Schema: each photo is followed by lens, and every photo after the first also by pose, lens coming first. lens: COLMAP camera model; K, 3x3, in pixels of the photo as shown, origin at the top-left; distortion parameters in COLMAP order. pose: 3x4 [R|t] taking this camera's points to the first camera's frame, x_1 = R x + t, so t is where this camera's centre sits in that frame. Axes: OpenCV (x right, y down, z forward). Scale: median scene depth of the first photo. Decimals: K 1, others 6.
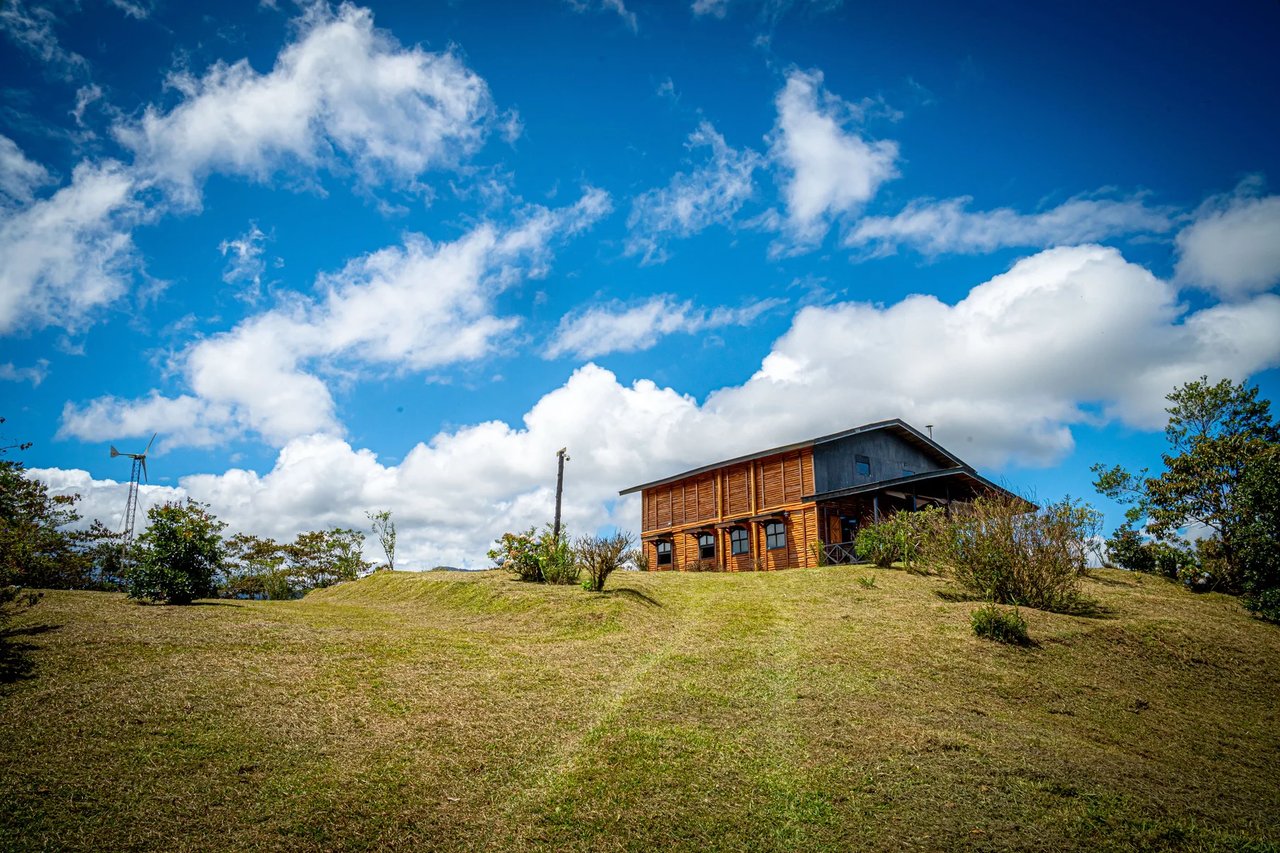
lens RADIAL K [[884.6, 0, 641.3], [0, 884.6, 429.2], [0, 0, 1]] dist [-0.127494, 0.076512]
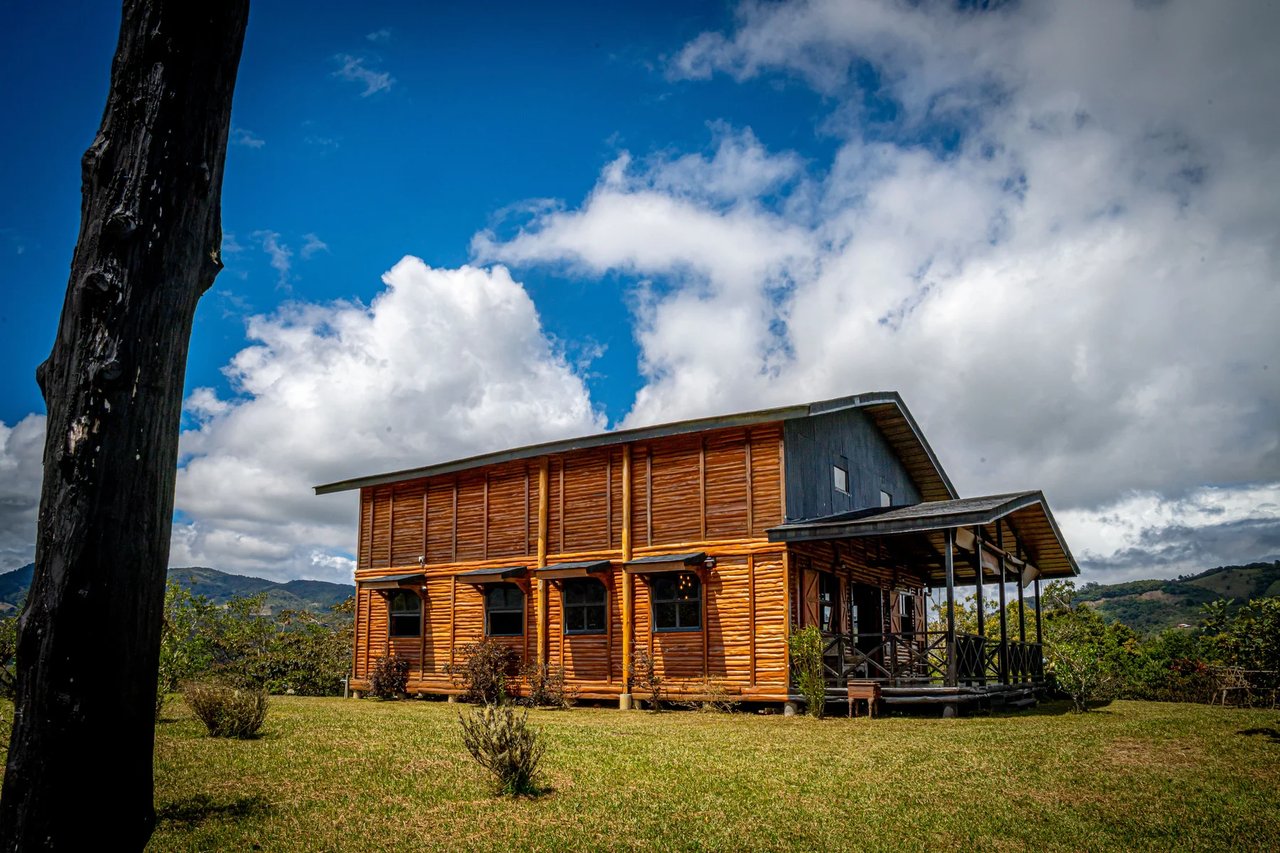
lens RADIAL K [[884.6, 0, 641.3], [0, 884.6, 429.2], [0, 0, 1]] dist [-0.127494, 0.076512]
pose [[0.928076, 0.098822, 0.359038, -0.041672], [-0.093131, 0.995102, -0.033160, 0.041227], [-0.360557, -0.002662, 0.932734, 0.524823]]
